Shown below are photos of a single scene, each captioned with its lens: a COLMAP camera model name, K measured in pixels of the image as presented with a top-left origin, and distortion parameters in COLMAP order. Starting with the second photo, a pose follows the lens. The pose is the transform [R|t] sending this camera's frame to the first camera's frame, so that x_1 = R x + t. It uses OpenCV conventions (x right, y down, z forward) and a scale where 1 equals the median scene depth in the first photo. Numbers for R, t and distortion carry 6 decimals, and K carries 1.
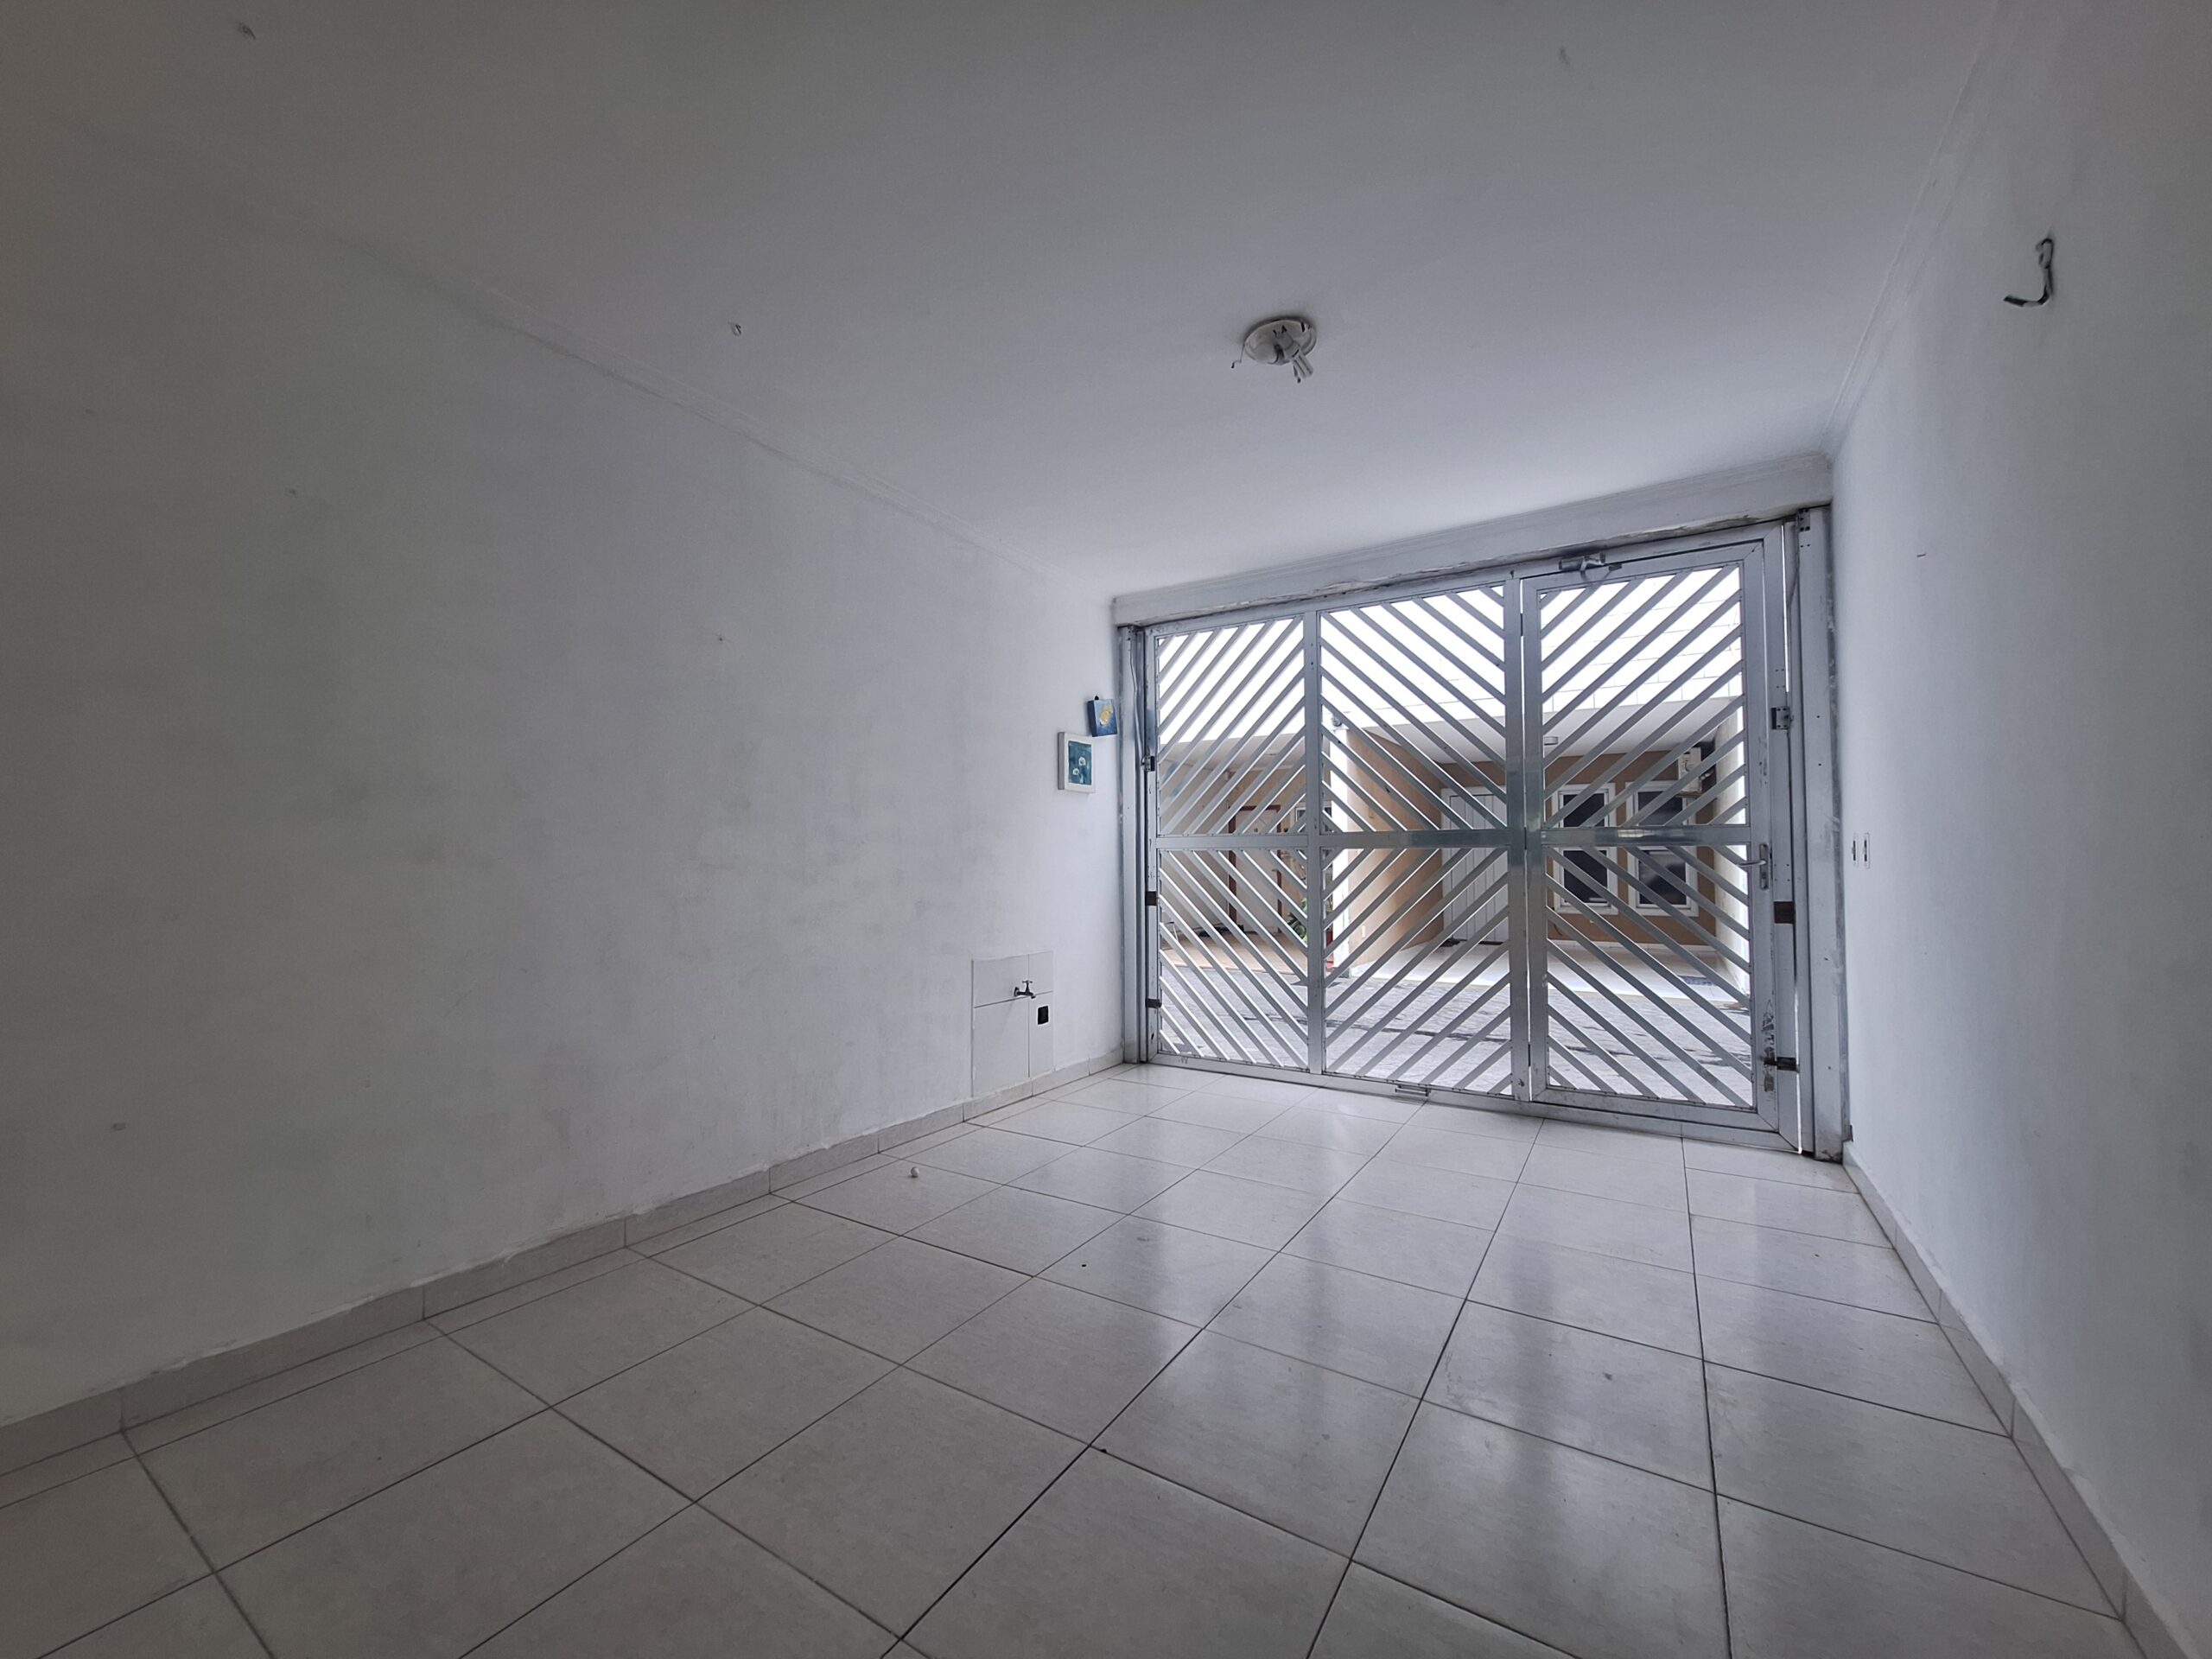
lens RADIAL K [[874.6, 0, 1103.3], [0, 874.6, 828.2], [0, 0, 1]] dist [-0.013459, 0.000062]
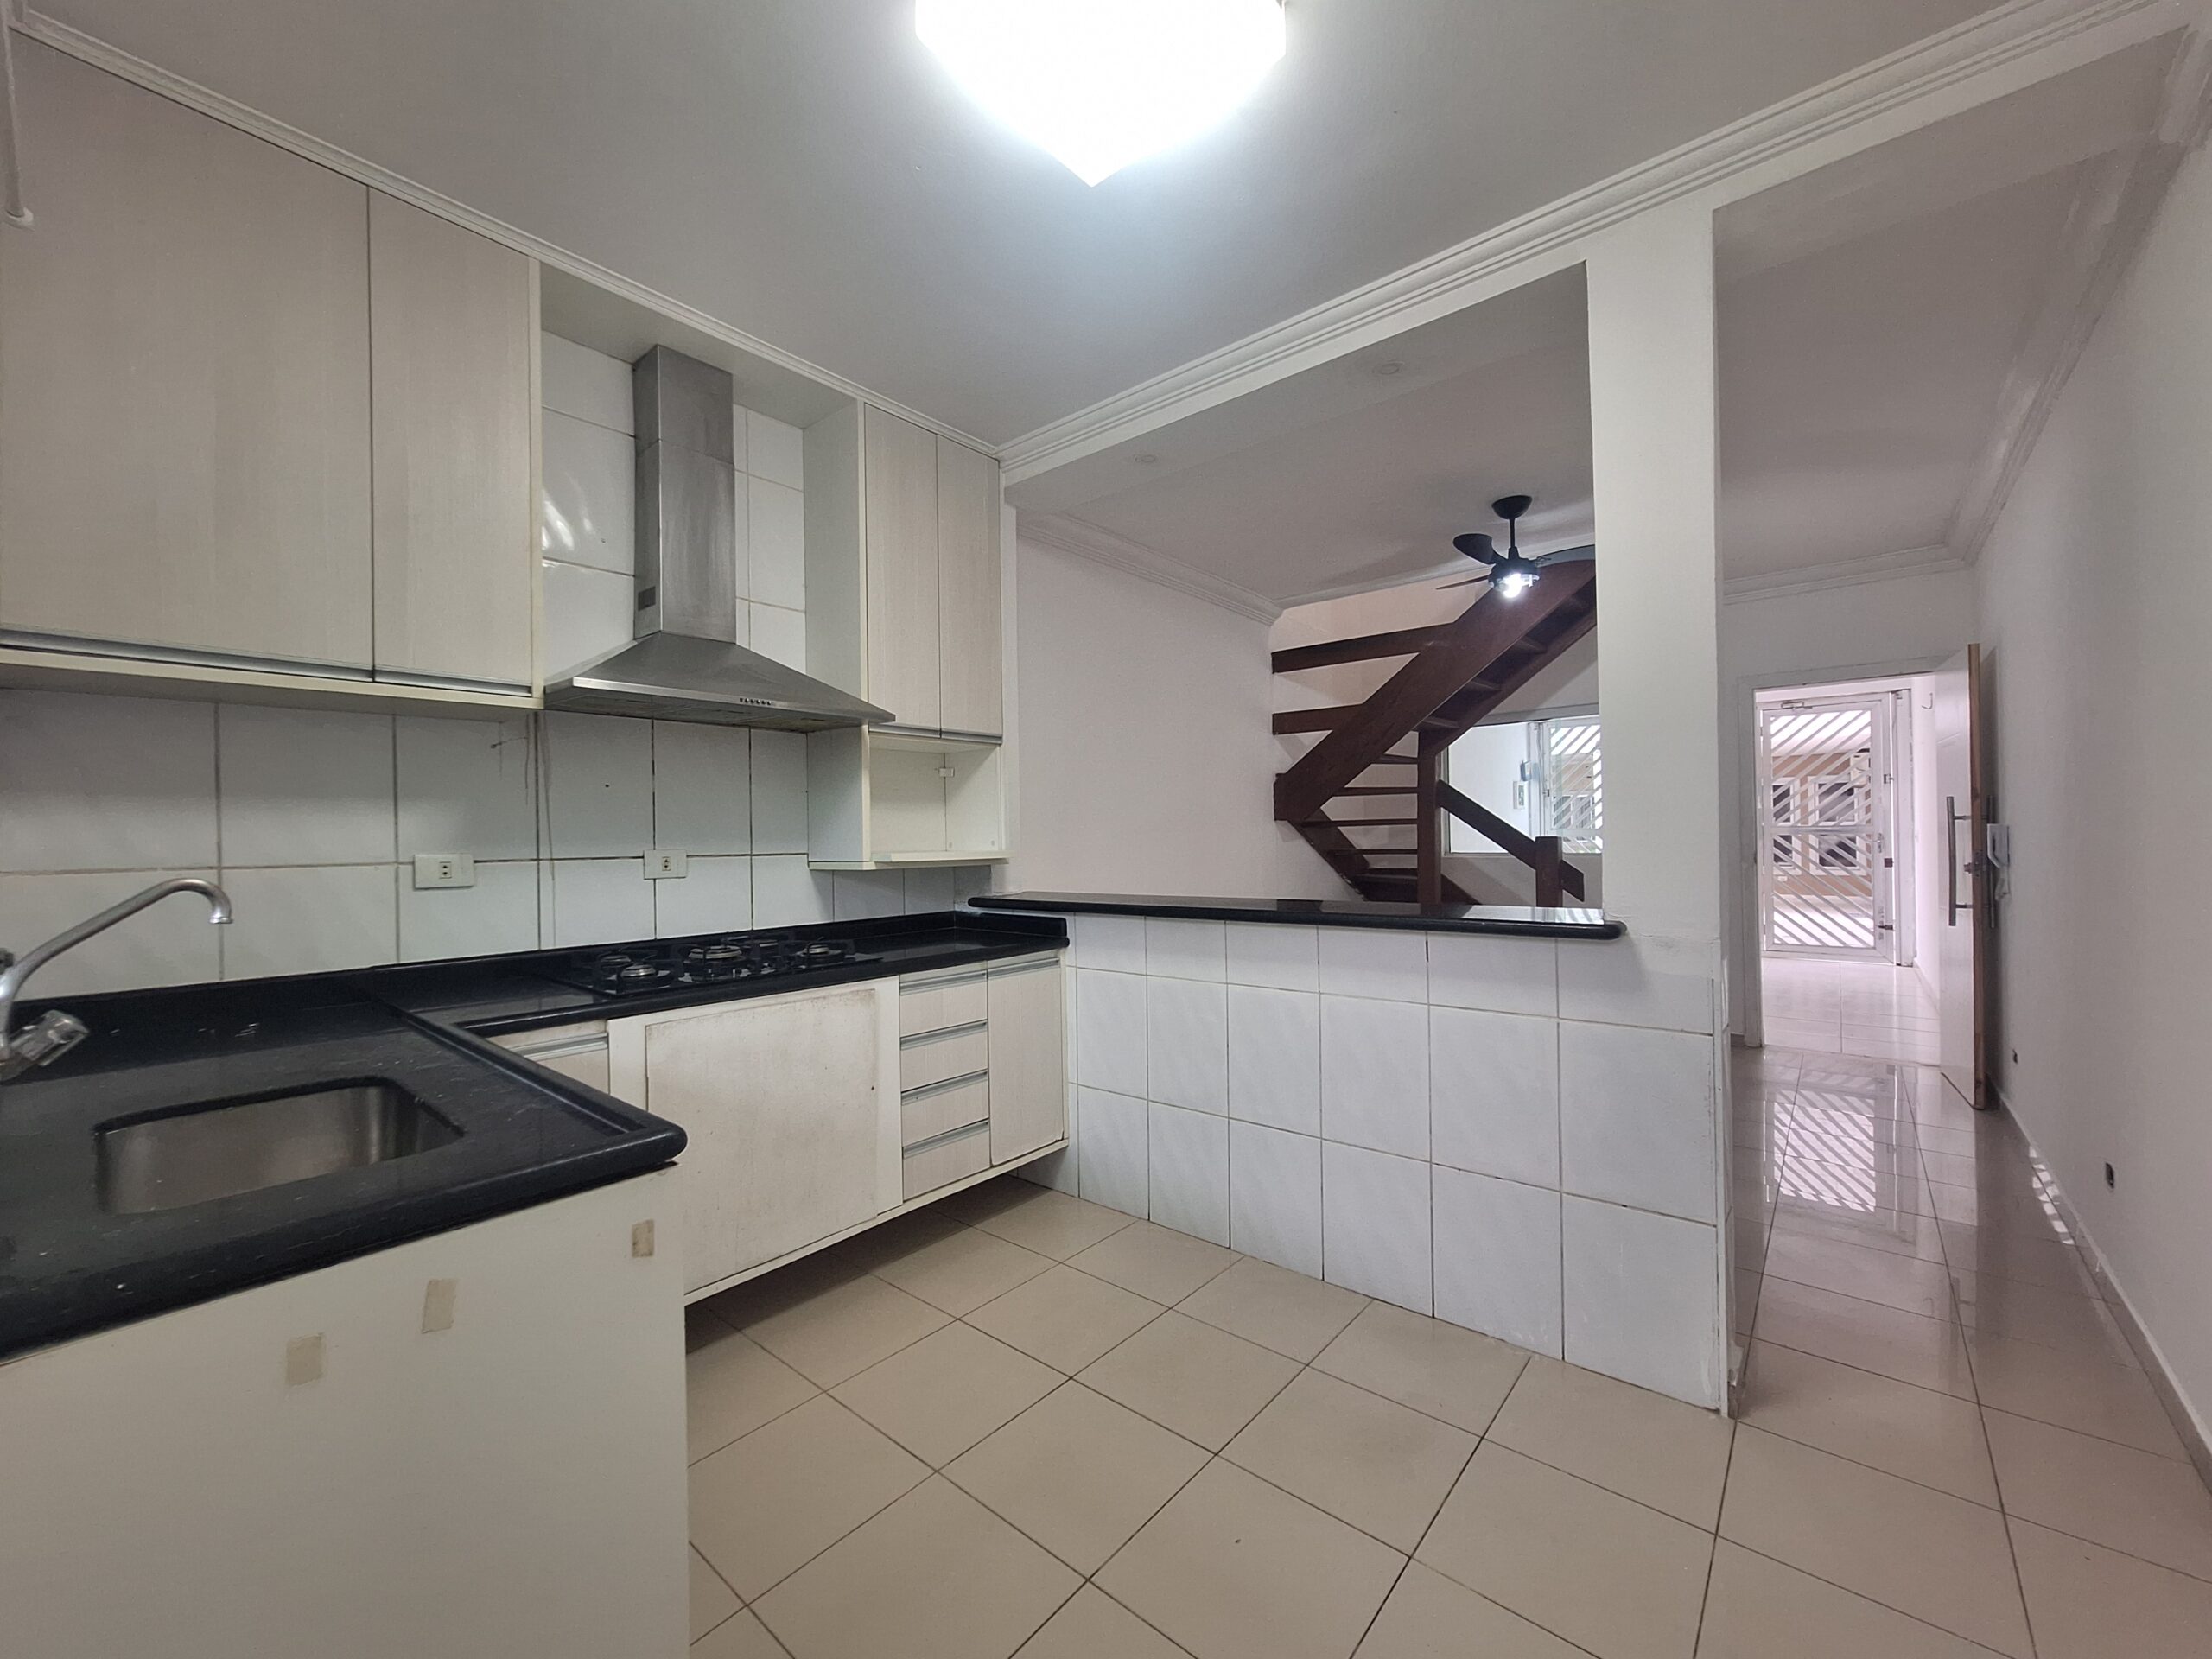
lens RADIAL K [[874.6, 0, 1095.5], [0, 874.6, 835.3], [0, 0, 1]] dist [-0.013459, 0.000062]
pose [[0.989620, -0.013379, -0.143084, -0.857968], [0.018481, 0.999238, 0.034386, -0.082709], [0.142515, -0.036673, 0.989113, -1.385863]]
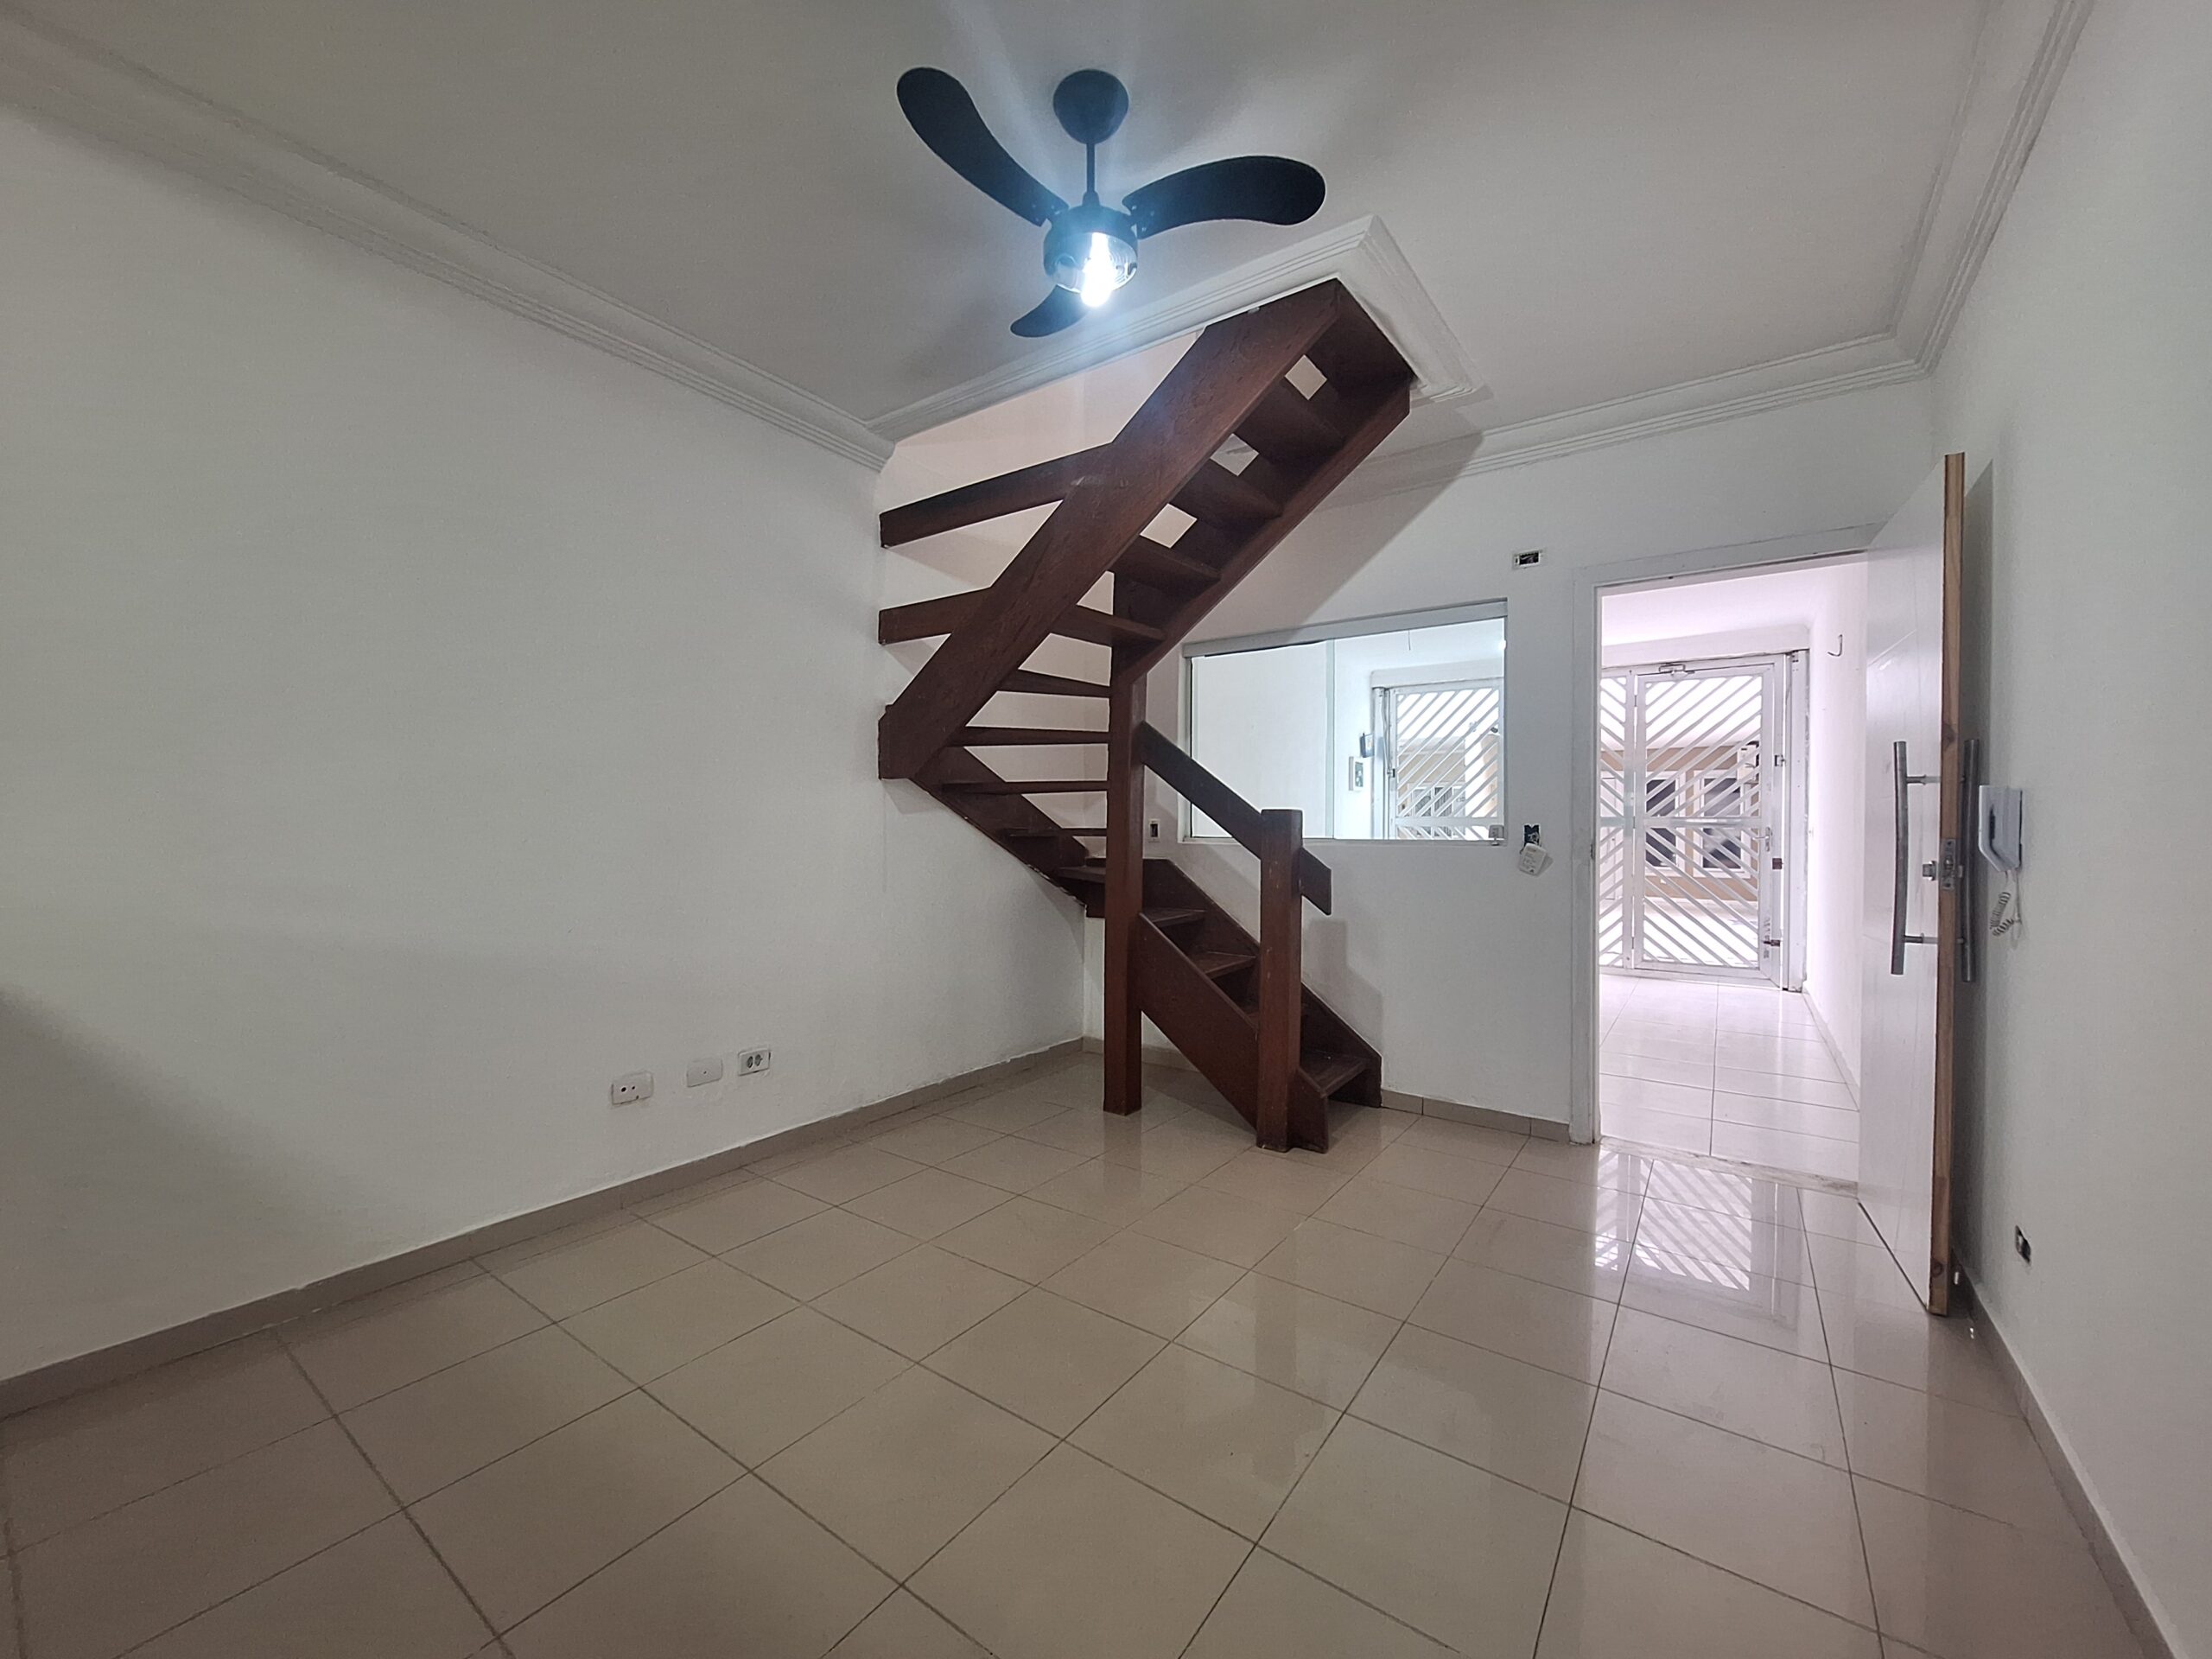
lens RADIAL K [[874.6, 0, 1099.9], [0, 874.6, 834.4], [0, 0, 1]] dist [-0.013459, 0.000062]
pose [[0.998252, 0.007750, -0.058599, -0.504440], [-0.005123, 0.998981, 0.044841, -0.038097], [0.058887, -0.044462, 0.997274, -0.845454]]
